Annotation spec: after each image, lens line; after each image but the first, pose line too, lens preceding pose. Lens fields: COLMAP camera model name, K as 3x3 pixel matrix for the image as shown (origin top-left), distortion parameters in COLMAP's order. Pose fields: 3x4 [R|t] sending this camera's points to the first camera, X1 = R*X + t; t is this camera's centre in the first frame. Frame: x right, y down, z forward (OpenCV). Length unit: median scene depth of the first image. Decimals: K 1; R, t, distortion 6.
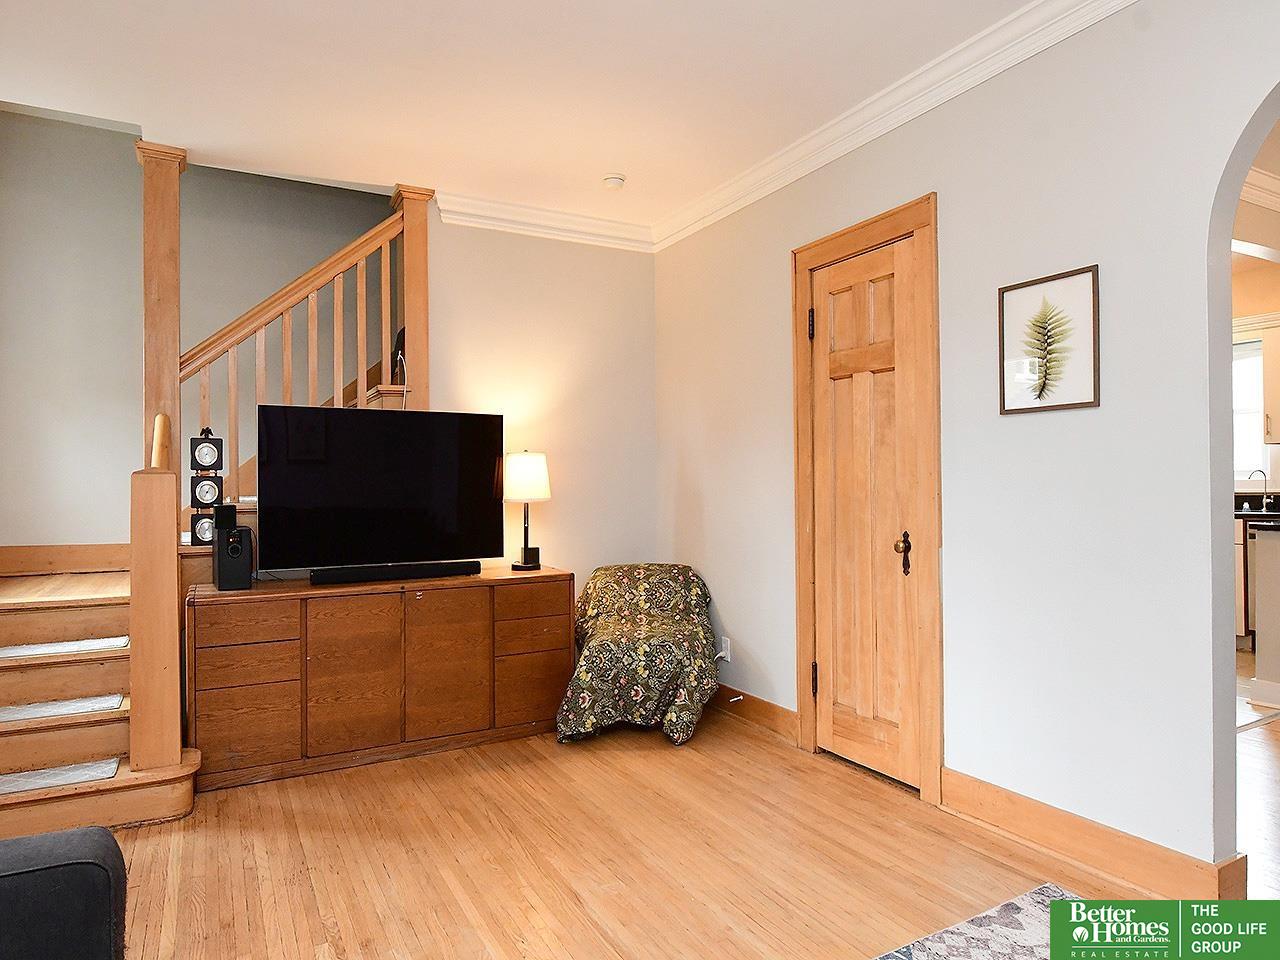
lens RADIAL K [[797.8, 0, 614.0], [0, 797.8, 474.2], [0, 0, 1]] dist [0.004170, -0.018866]
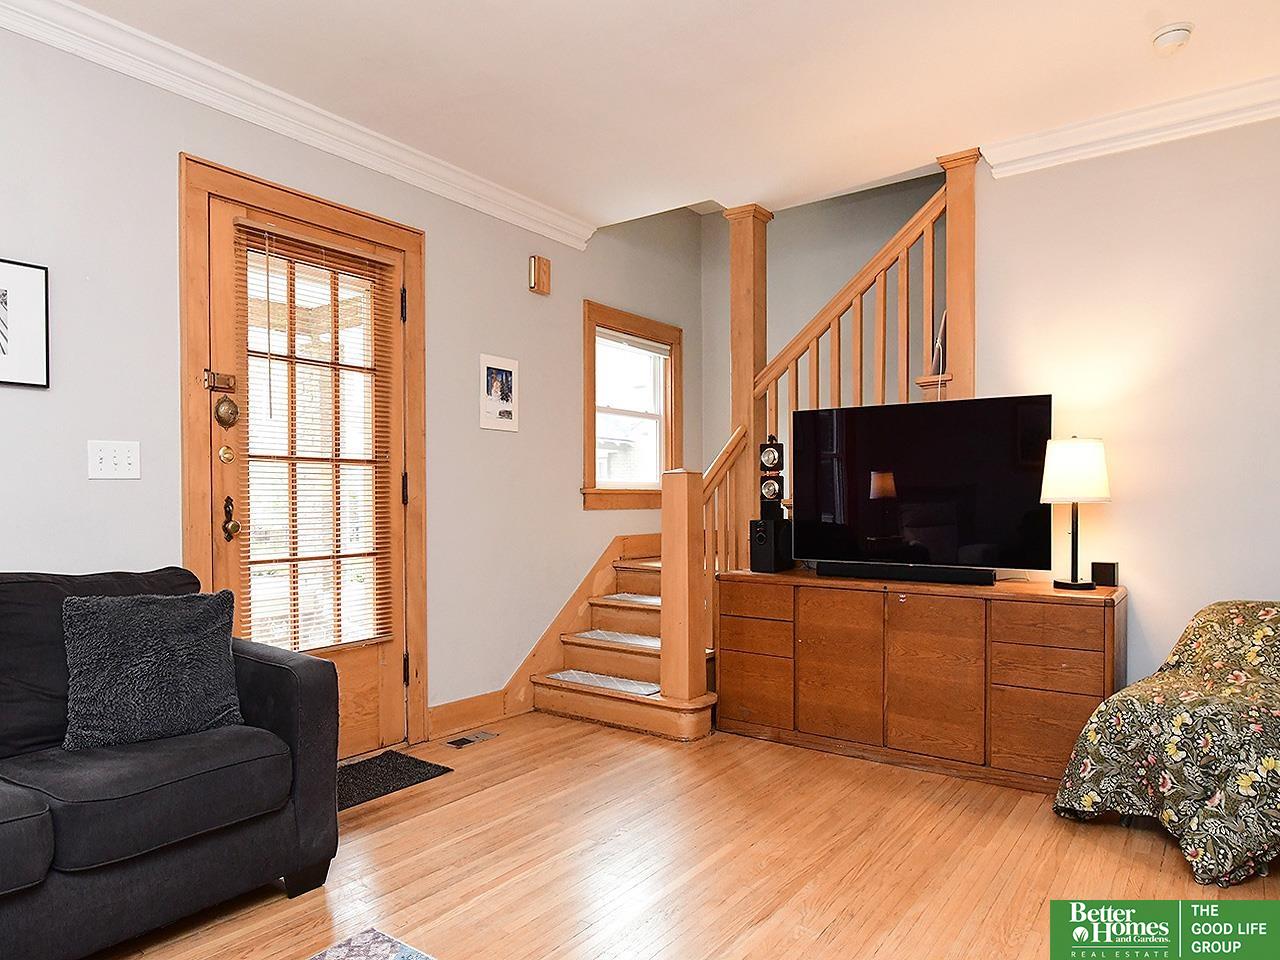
lens RADIAL K [[815.3, 0, 639.0], [0, 815.3, 497.5], [0, 0, 1]] dist [0.000914, -0.000777]
pose [[0.419712, 0.009329, -0.907609, 0.500631], [0.012519, 0.999793, 0.016066, 0.012920], [0.907571, -0.018106, 0.419508, 0.314072]]
